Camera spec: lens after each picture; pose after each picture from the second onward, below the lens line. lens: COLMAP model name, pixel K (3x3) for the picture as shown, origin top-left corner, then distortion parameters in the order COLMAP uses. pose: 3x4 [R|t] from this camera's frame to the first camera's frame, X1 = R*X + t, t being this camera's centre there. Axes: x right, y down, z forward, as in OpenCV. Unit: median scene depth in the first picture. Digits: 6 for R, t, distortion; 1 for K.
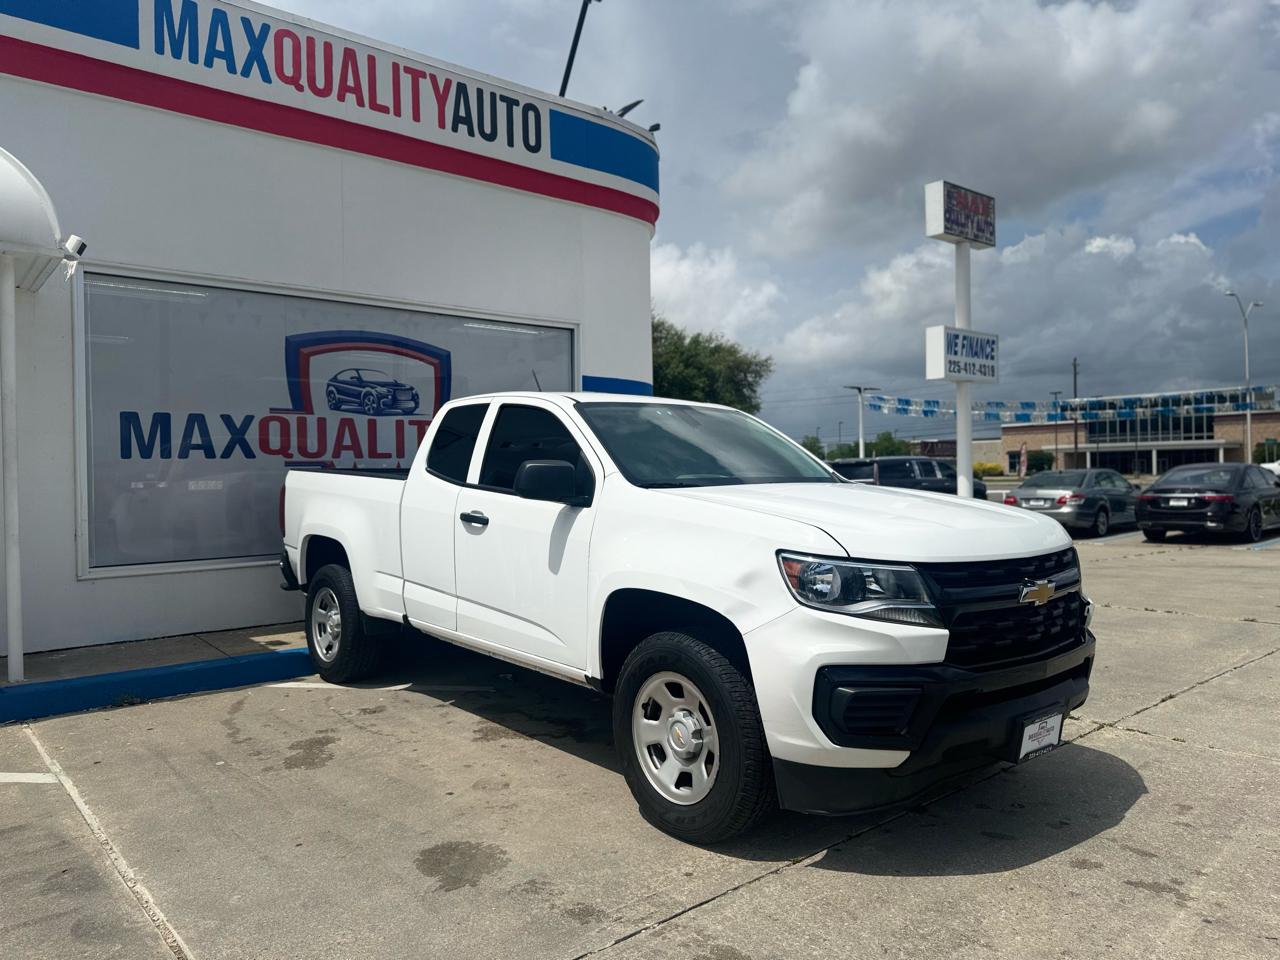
lens RADIAL K [[906.9, 0, 637.5], [0, 906.9, 480.1], [0, 0, 1]] dist [0.042730, -0.052143]
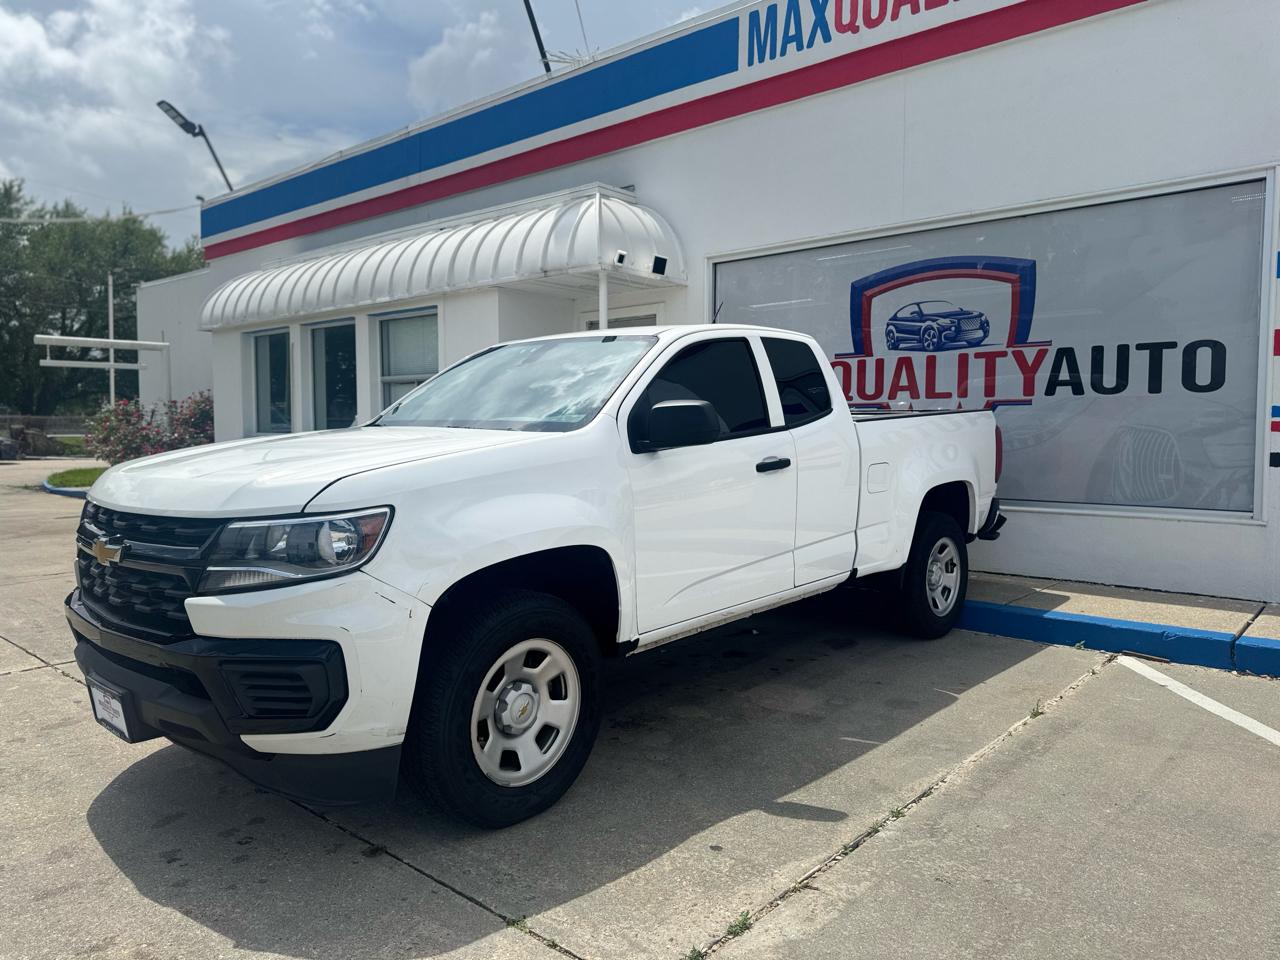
lens RADIAL K [[906.9, 0, 639.7], [0, 906.9, 474.0], [0, 0, 1]] dist [0.042730, -0.052143]
pose [[0.135566, 0.066999, -0.988500, 0.586651], [-0.008986, 0.997753, 0.066394, -0.006583], [0.990728, -0.000118, 0.135863, 0.592096]]
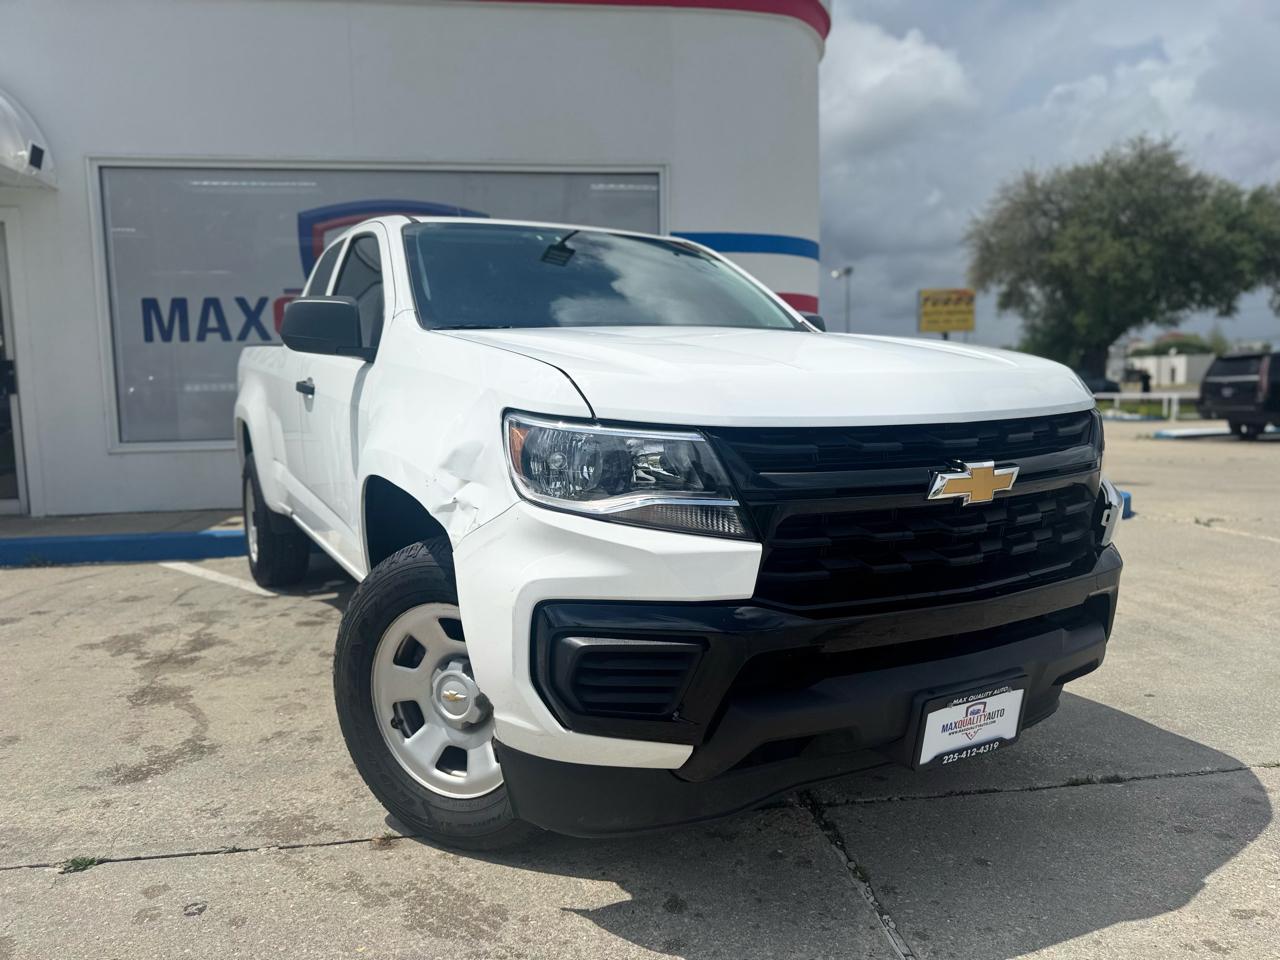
lens RADIAL K [[906.9, 0, 650.3], [0, 906.9, 487.0], [0, 0, 1]] dist [0.042730, -0.052143]
pose [[0.842201, 0.056111, -0.536236, 0.442384], [0.003994, 0.993893, 0.110273, 0.024883], [0.539149, -0.095014, 0.836834, 0.346622]]
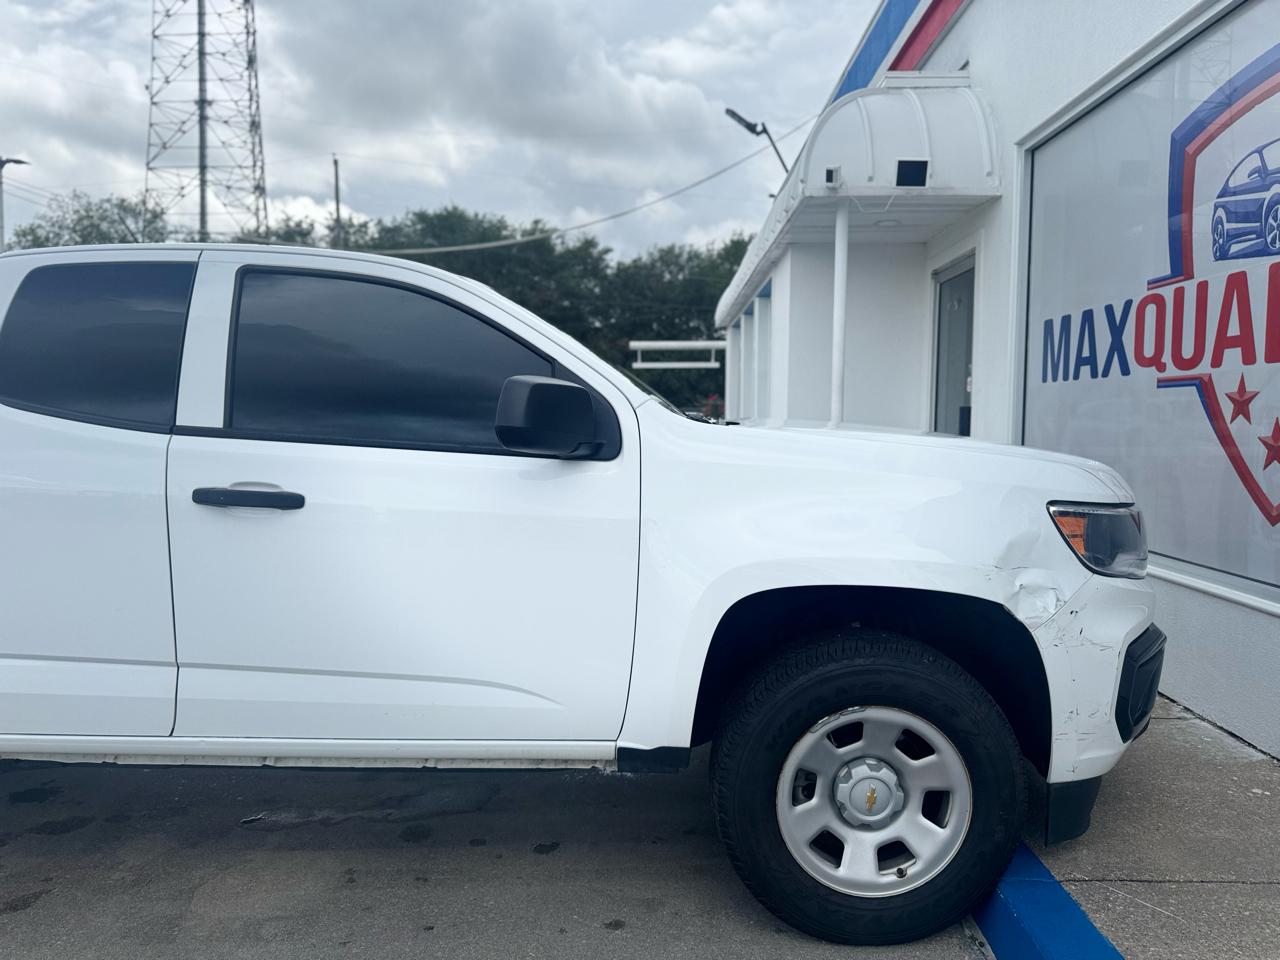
lens RADIAL K [[906.9, 0, 640.6], [0, 906.9, 479.0], [0, 0, 1]] dist [0.042730, -0.052143]
pose [[-0.670086, 0.066825, -0.739270, 0.198206], [0.005117, 0.996332, 0.085423, -0.008871], [0.742266, 0.053458, -0.667970, 1.077454]]
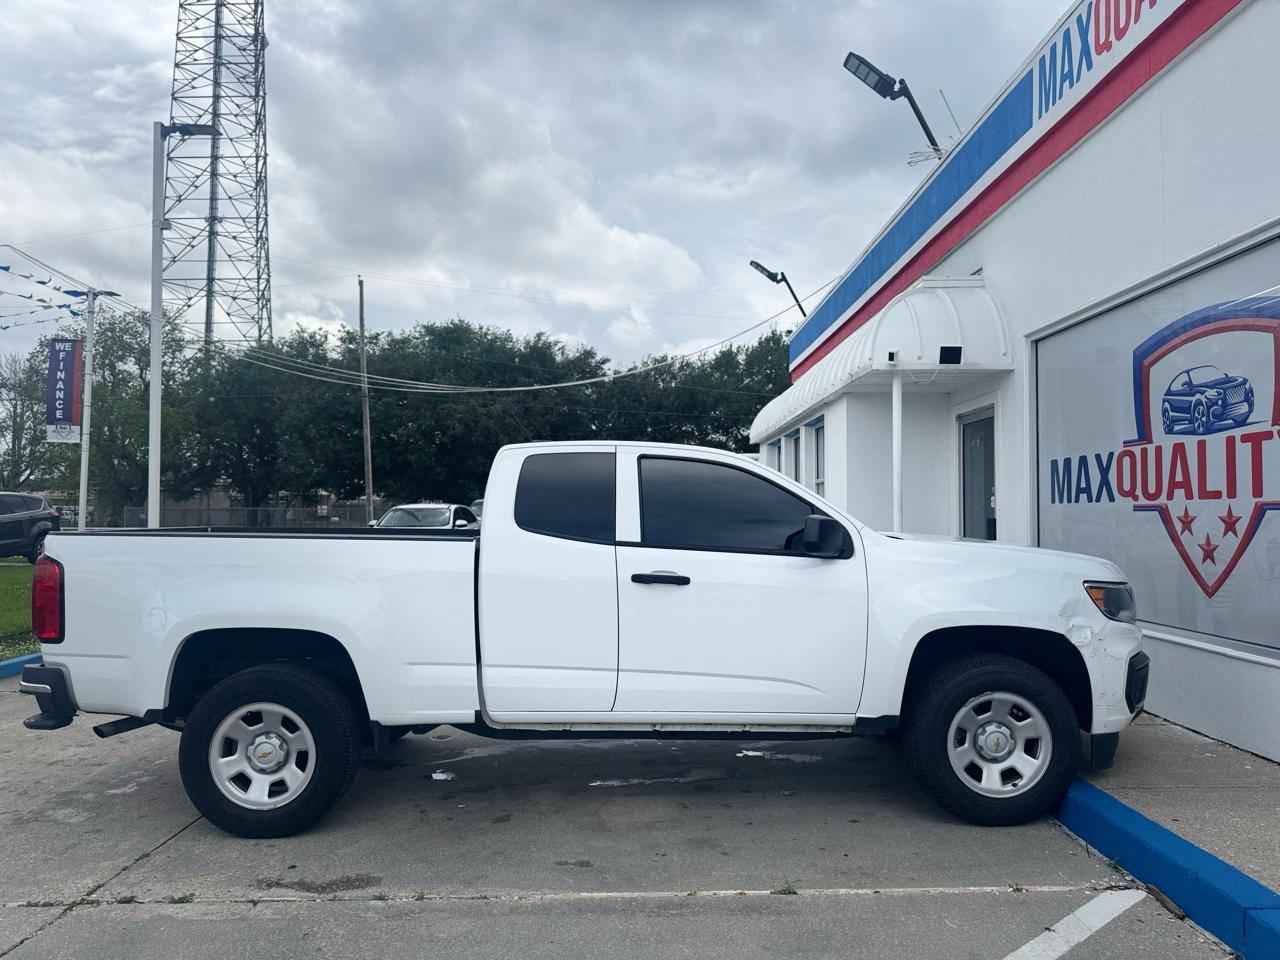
lens RADIAL K [[906.9, 0, 642.1], [0, 906.9, 484.6], [0, 0, 1]] dist [0.042730, -0.052143]
pose [[-0.650362, -0.008696, -0.759575, 0.486999], [0.006713, 0.999830, -0.017195, -0.026239], [0.759595, -0.016282, -0.650193, 1.136290]]
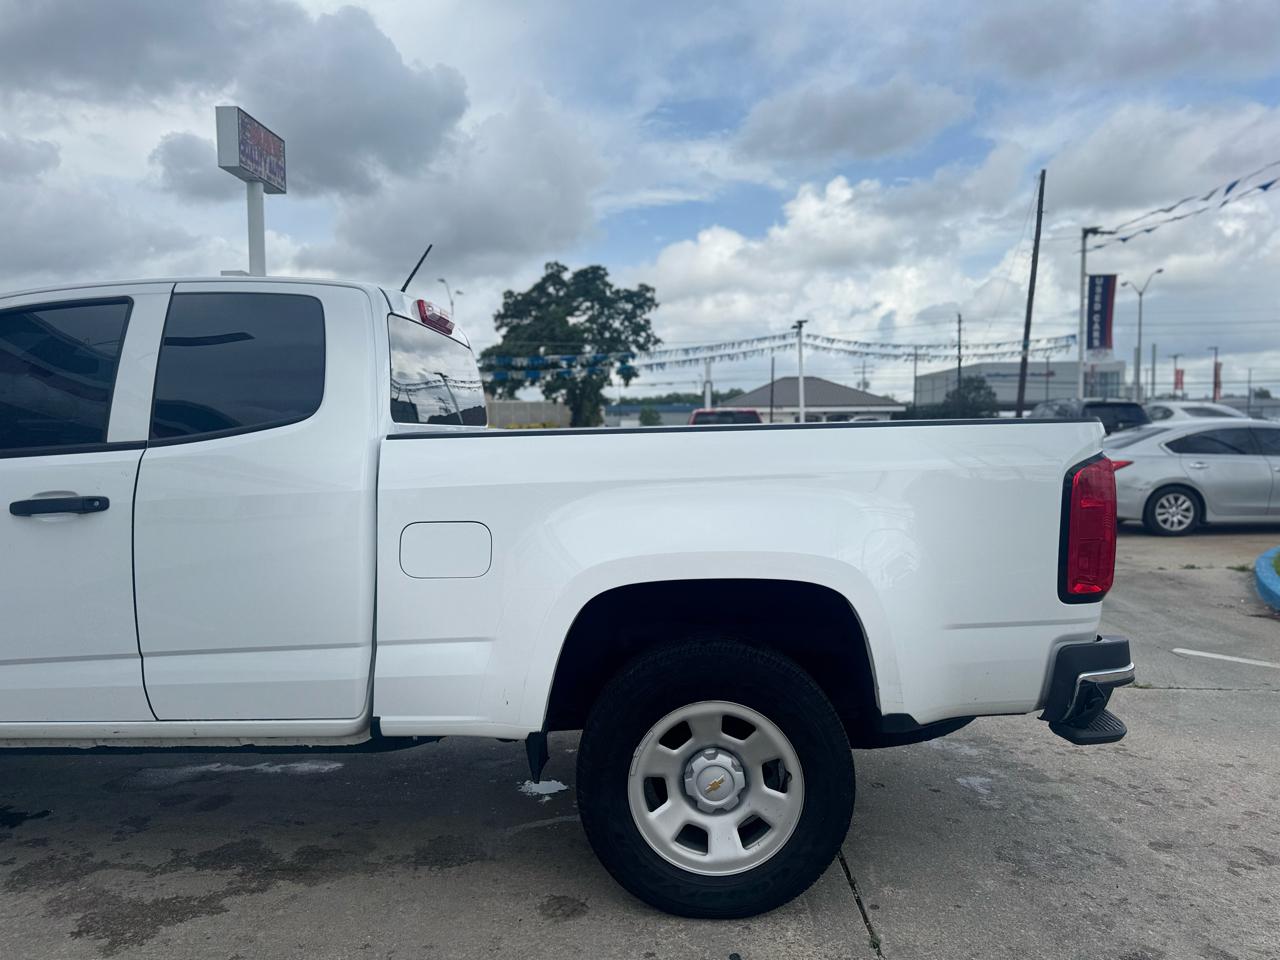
lens RADIAL K [[906.9, 0, 639.4], [0, 906.9, 483.7], [0, 0, 1]] dist [0.042730, -0.052143]
pose [[0.671487, -0.031824, 0.740333, -0.208652], [-0.000744, 0.999048, 0.043620, 0.002537], [-0.741016, -0.029841, 0.670824, 0.270423]]
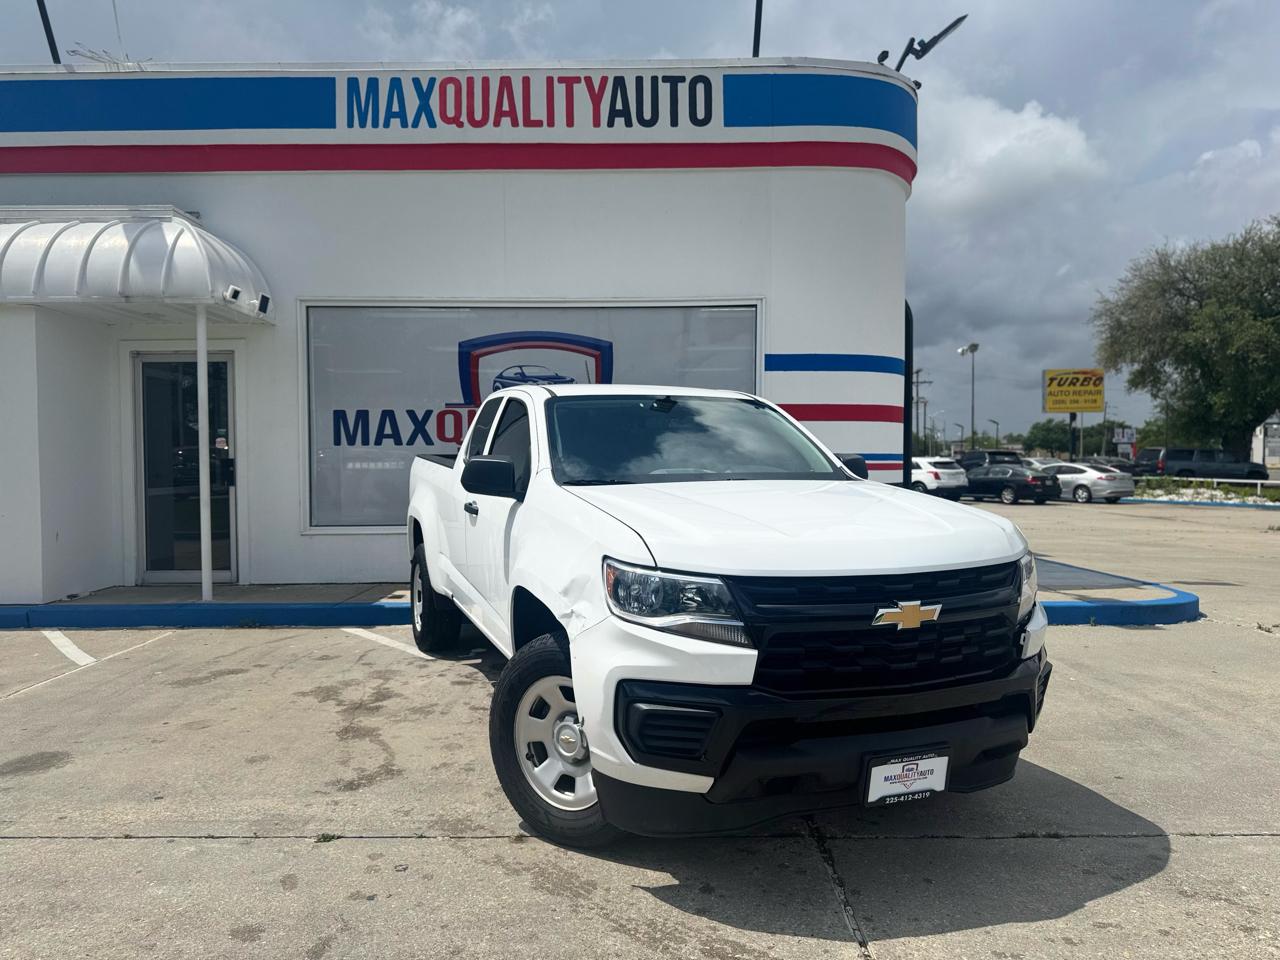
lens RADIAL K [[906.9, 0, 645.3], [0, 906.9, 489.7], [0, 0, 1]] dist [0.042730, -0.052143]
pose [[0.759274, 0.032721, -0.649948, 0.542497], [-0.010076, 0.999207, 0.038533, -0.012958], [0.650693, -0.022709, 0.759001, 0.248464]]
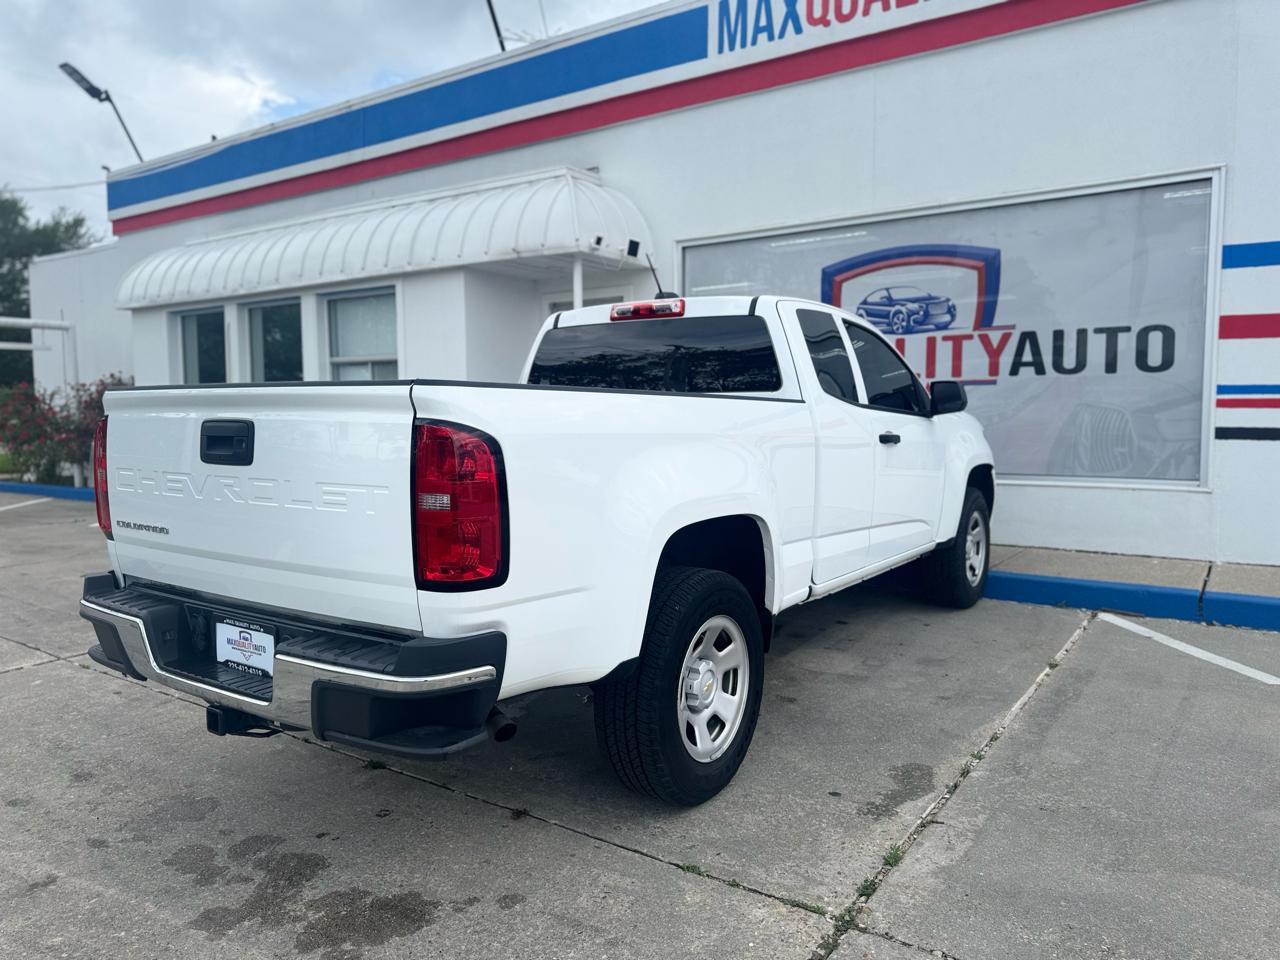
lens RADIAL K [[906.9, 0, 639.8], [0, 906.9, 474.5], [0, 0, 1]] dist [0.042730, -0.052143]
pose [[0.253050, 0.083511, -0.963842, 0.587118], [-0.004894, 0.996365, 0.085043, -0.004069], [0.967441, -0.016803, 0.252539, 0.491447]]
